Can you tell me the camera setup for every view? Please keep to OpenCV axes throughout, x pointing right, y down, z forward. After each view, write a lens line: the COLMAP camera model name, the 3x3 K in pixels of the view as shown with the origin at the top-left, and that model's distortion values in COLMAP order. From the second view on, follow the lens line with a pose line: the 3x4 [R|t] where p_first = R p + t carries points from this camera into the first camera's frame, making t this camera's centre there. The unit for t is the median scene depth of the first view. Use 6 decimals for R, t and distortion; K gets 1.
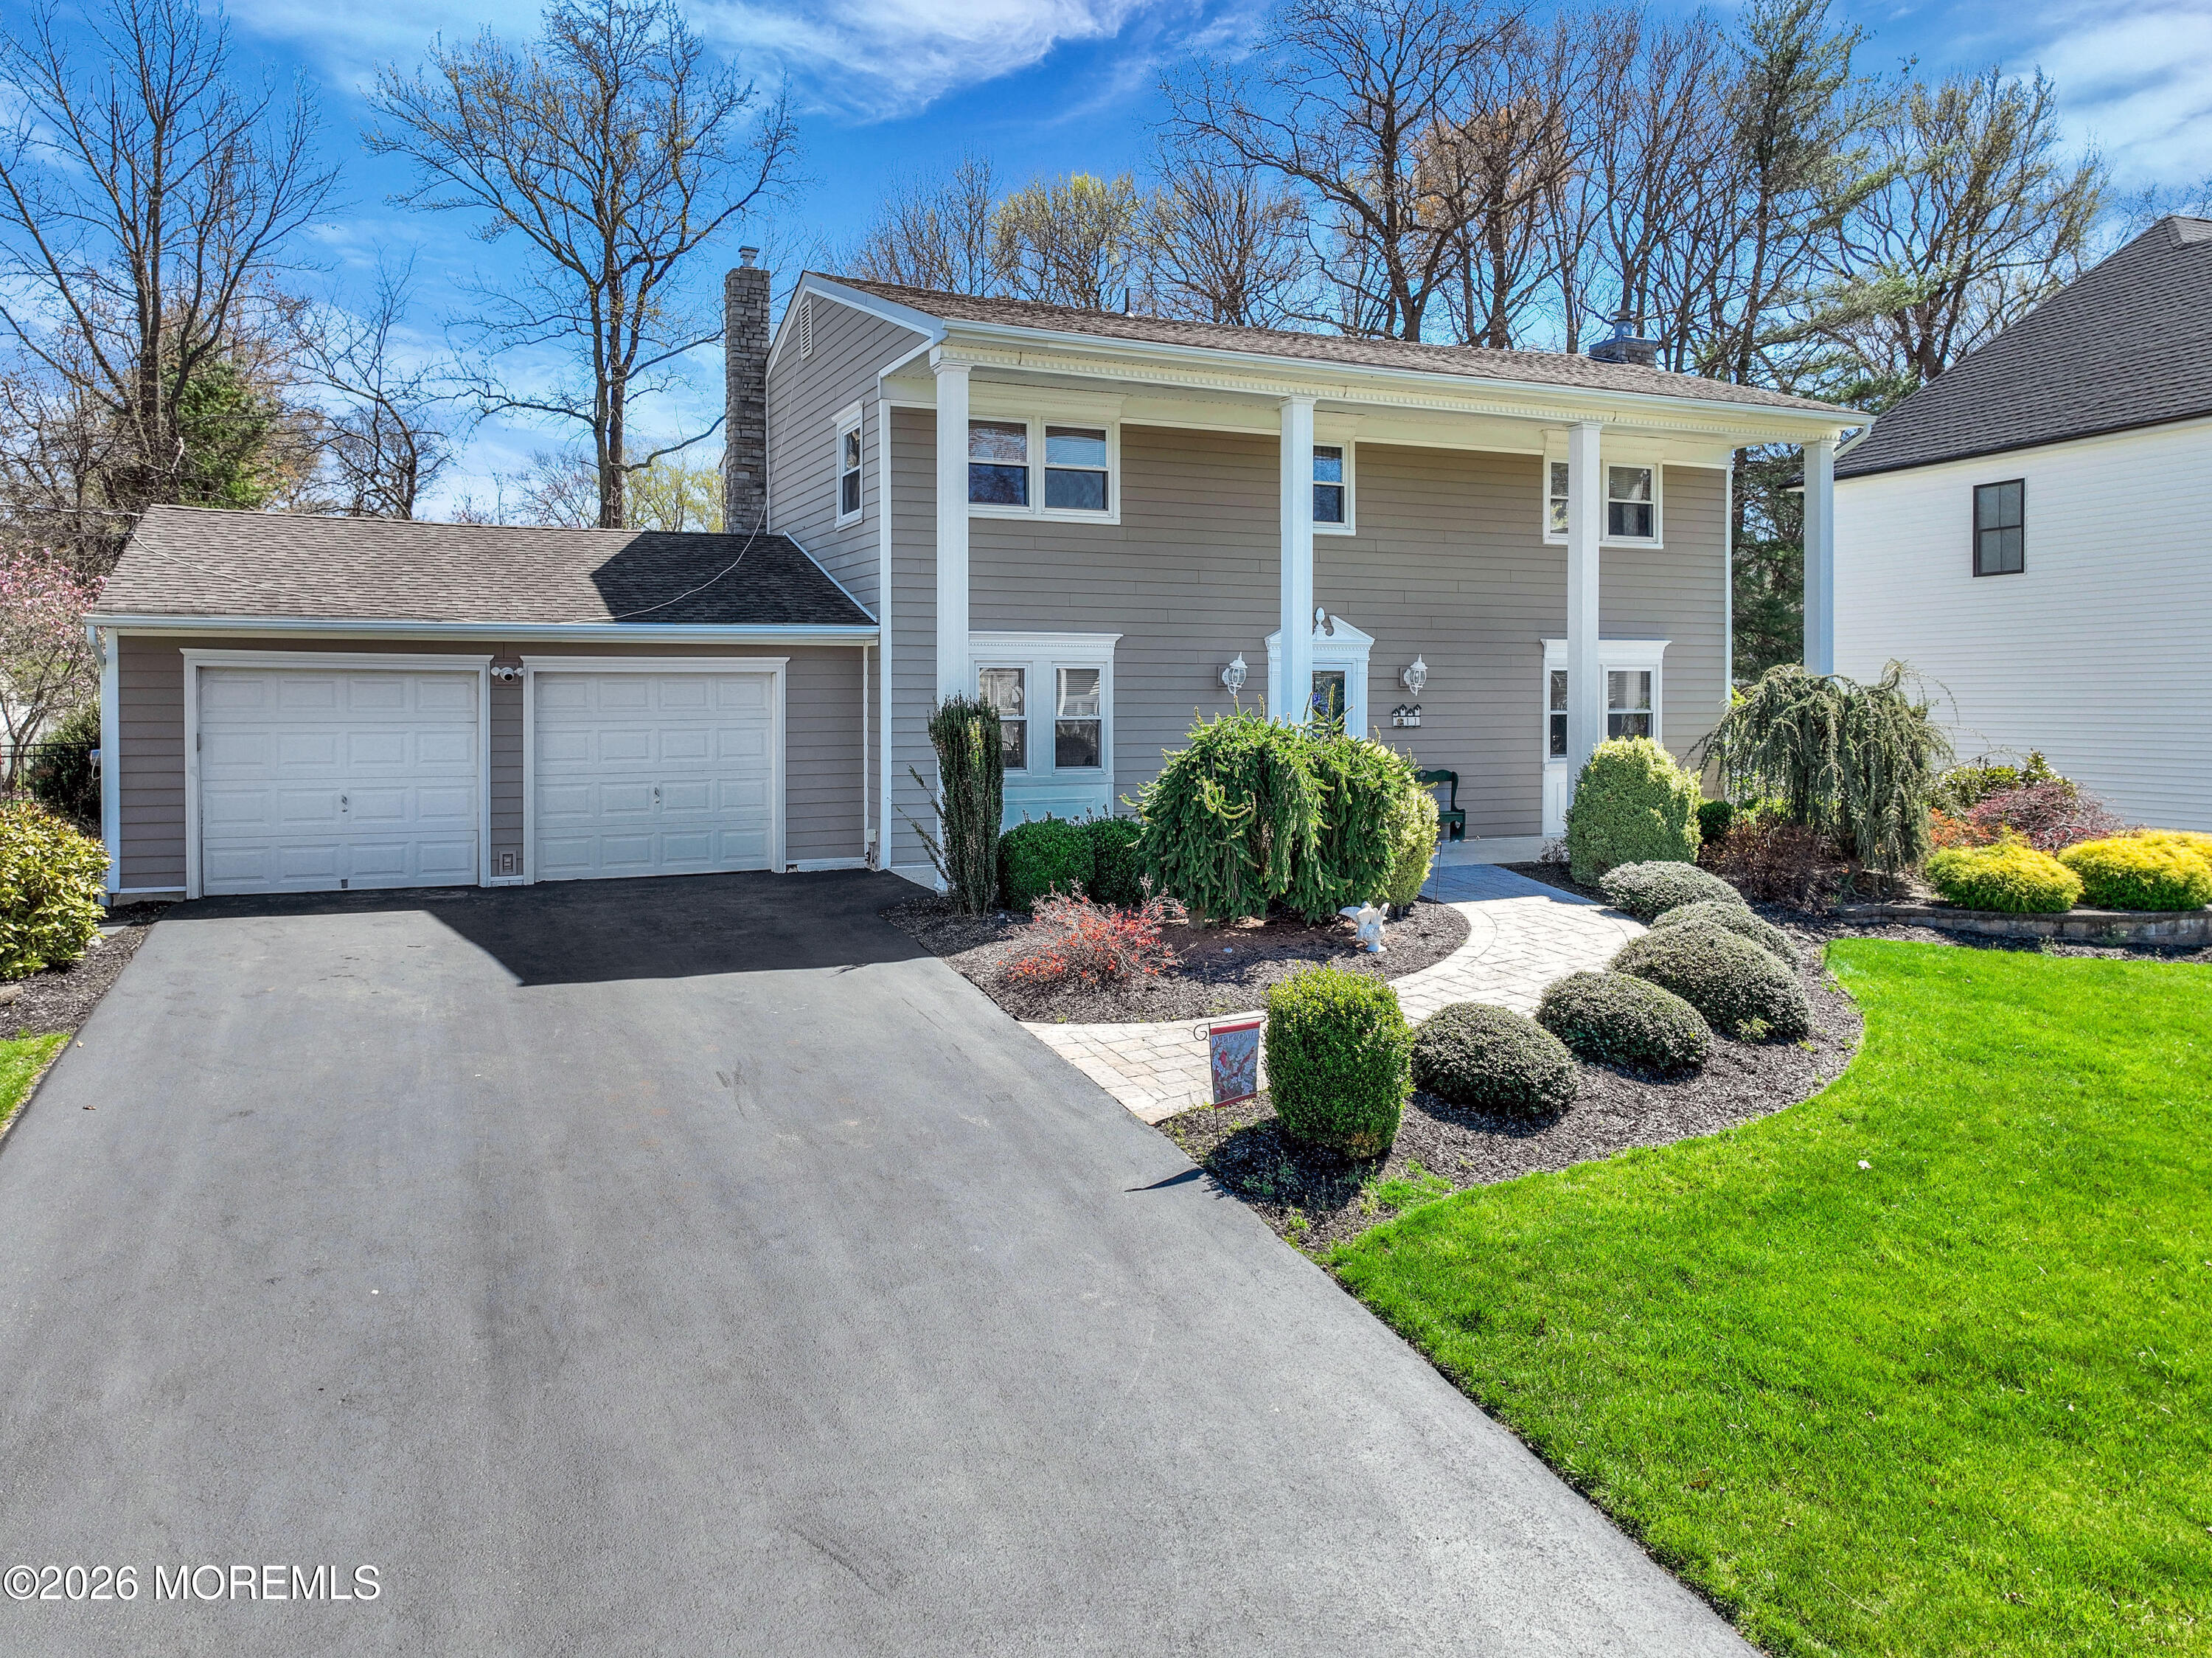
lens RADIAL K [[1752.3, 0, 1118.1], [0, 1752.3, 757.2], [0, 0, 1]] dist [0.003765, 0.001300]
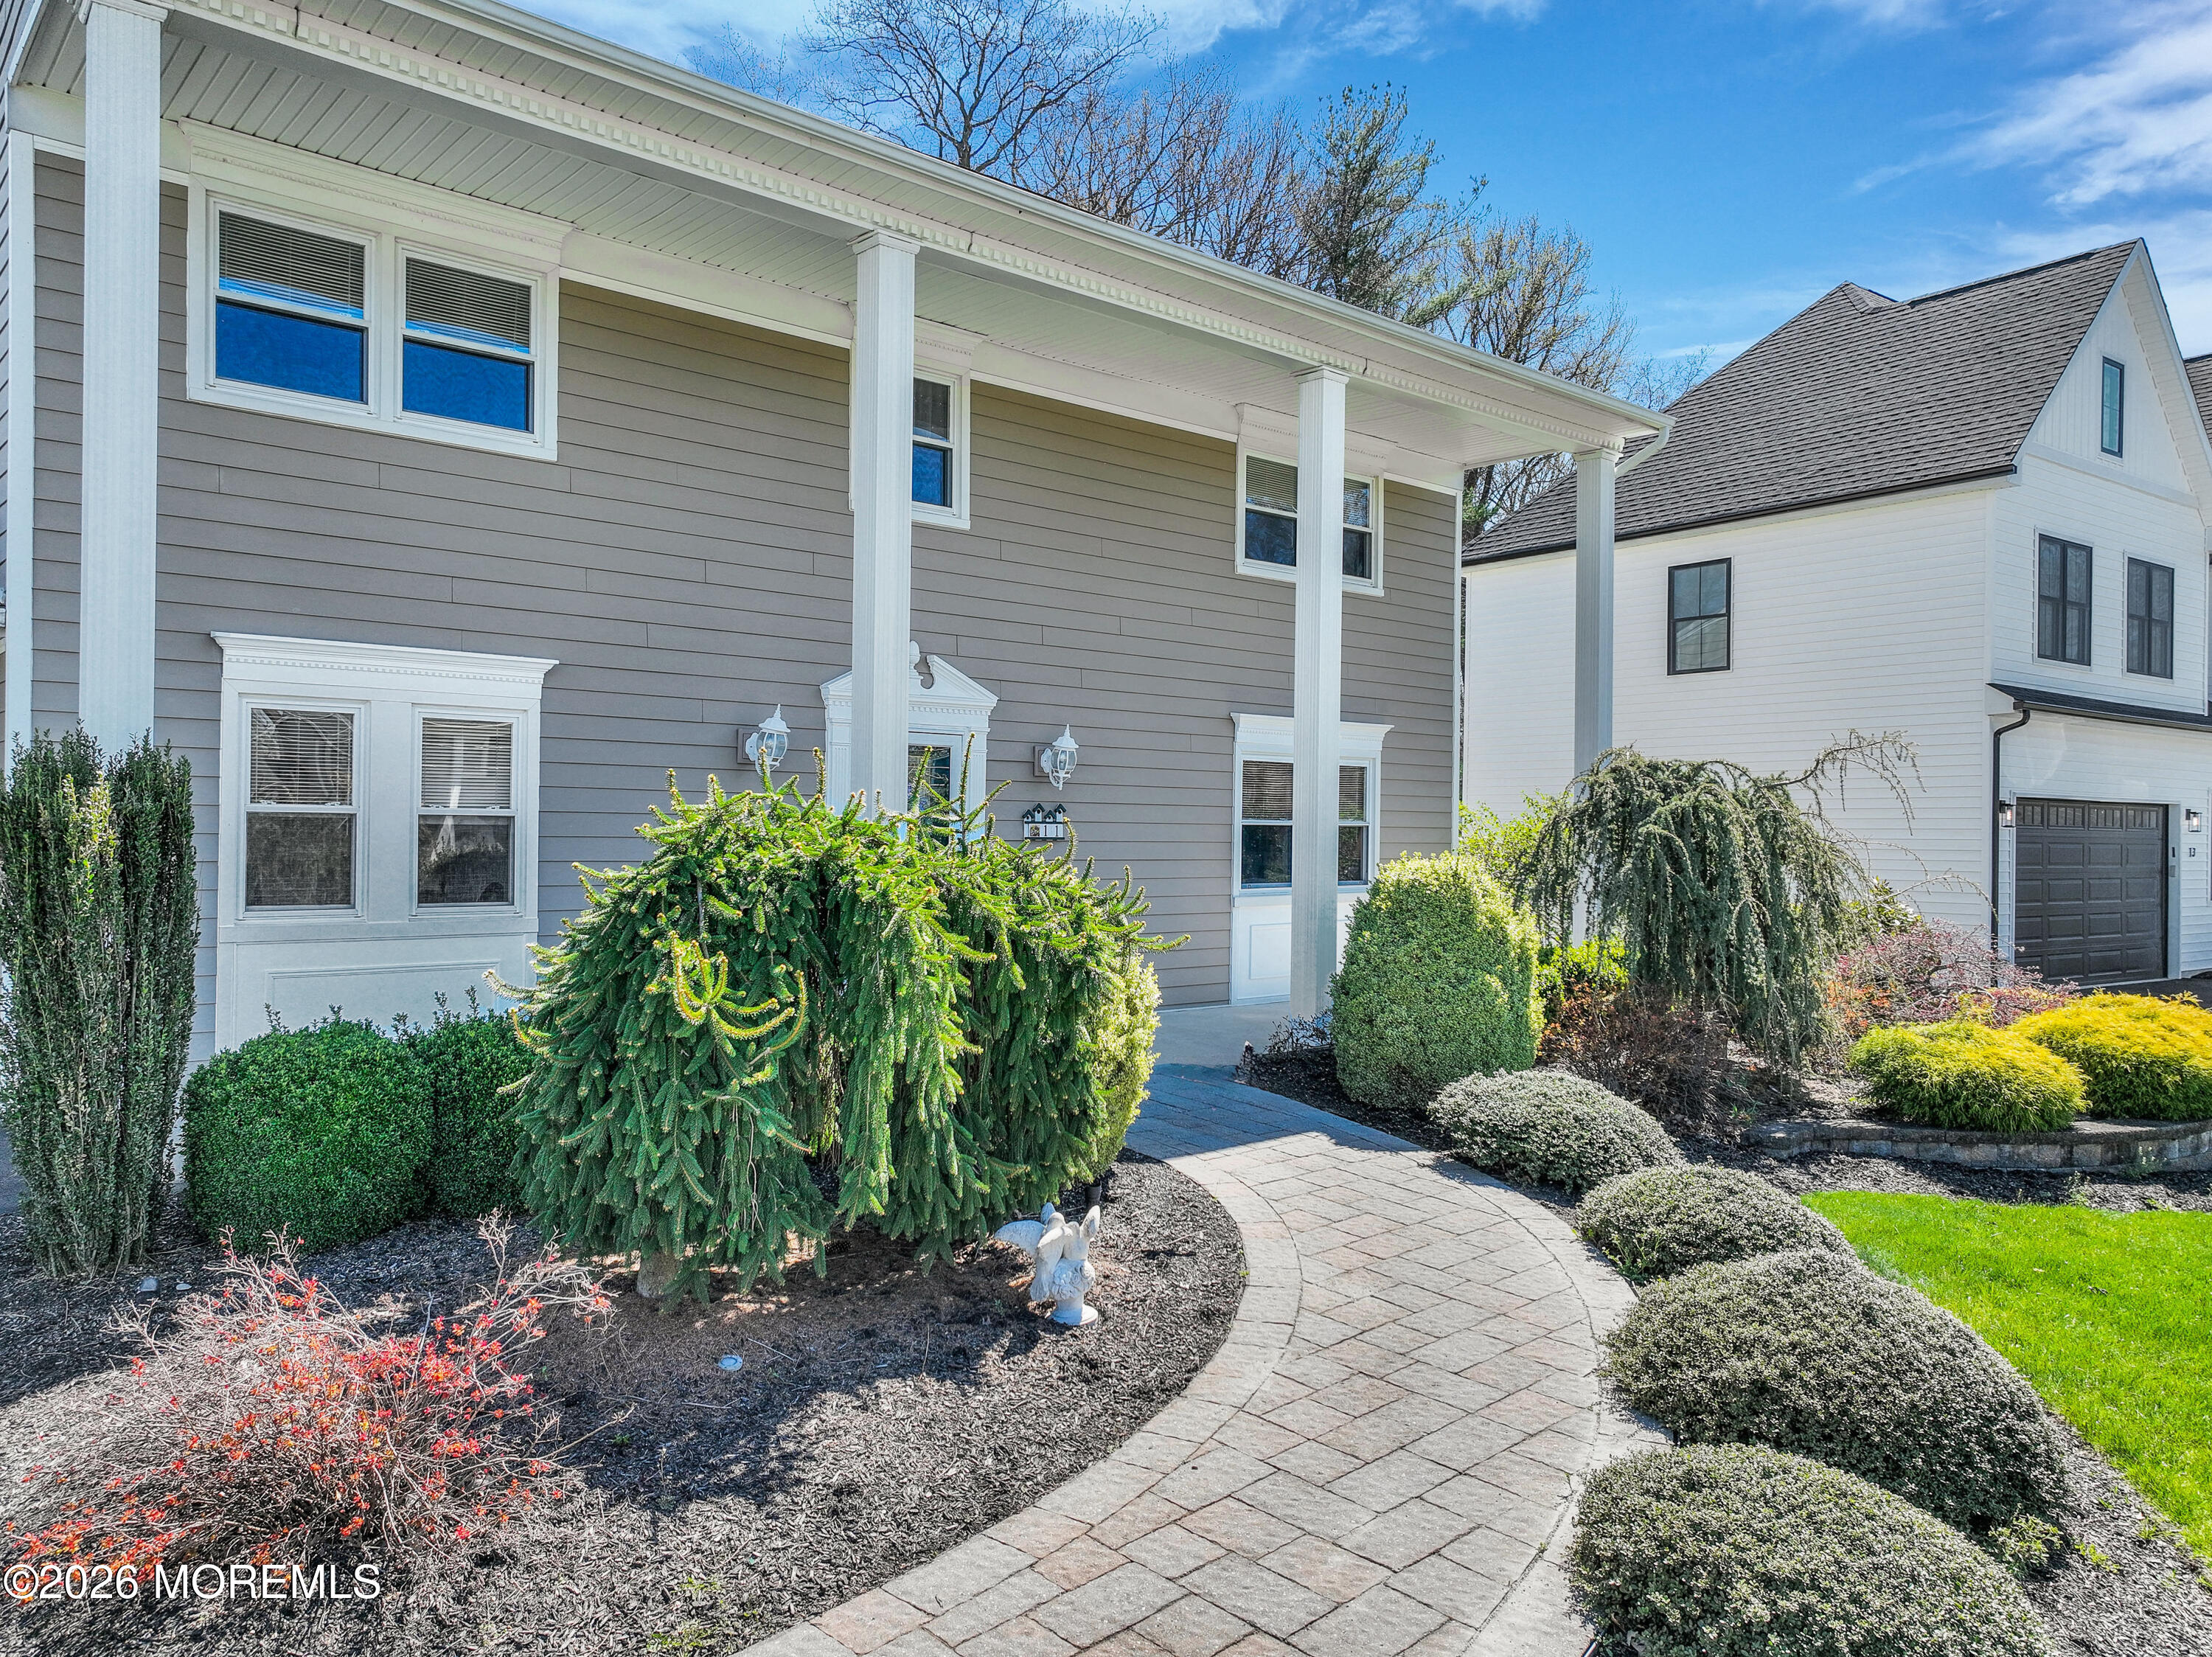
lens RADIAL K [[1565.9, 0, 1104.6], [0, 1565.9, 814.0], [0, 0, 1]] dist [0.003567, 0.006984]
pose [[0.963542, 0.014446, 0.267168, 0.039592], [-0.001605, 0.998836, -0.048217, 0.001080], [-0.267553, 0.046030, 0.962443, 0.523621]]
